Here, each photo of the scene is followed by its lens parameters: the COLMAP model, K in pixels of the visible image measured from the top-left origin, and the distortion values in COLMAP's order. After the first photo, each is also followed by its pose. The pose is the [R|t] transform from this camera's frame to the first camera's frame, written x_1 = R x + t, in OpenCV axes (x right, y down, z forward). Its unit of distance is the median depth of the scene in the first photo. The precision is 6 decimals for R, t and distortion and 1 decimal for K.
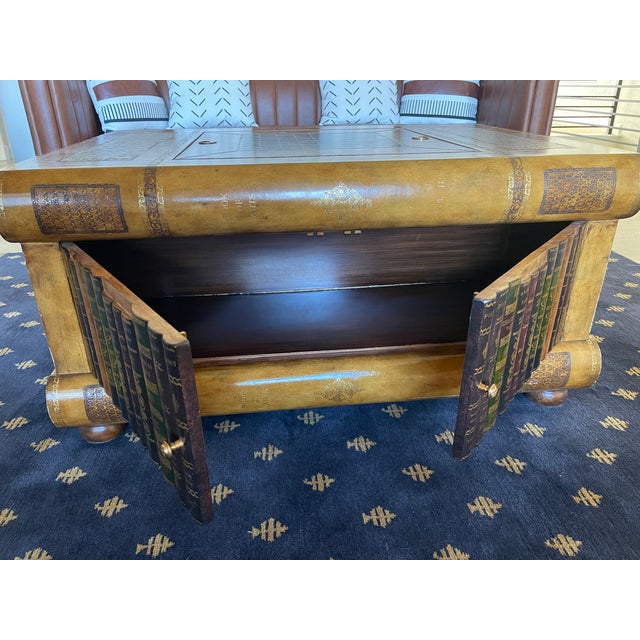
lens RADIAL K [[494.1, 0, 322.0], [0, 494.1, 321.7], [0, 0, 1]] dist [0.074775, -0.098005]
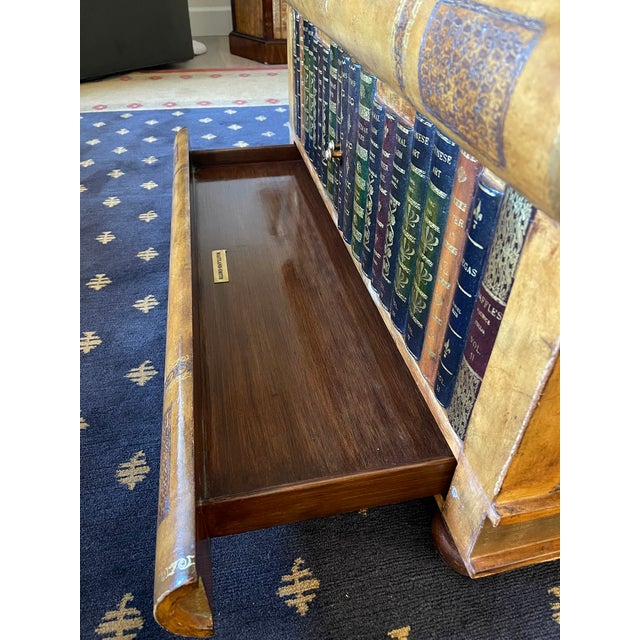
lens RADIAL K [[494.1, 0, 320.0], [0, 494.1, 326.3], [0, 0, 1]] dist [0.074775, -0.098005]
pose [[0.096418, 0.642547, -0.760156, 0.826344], [-0.440072, 0.712533, 0.546473, -0.261054], [0.892771, 0.281833, 0.351468, 0.765360]]
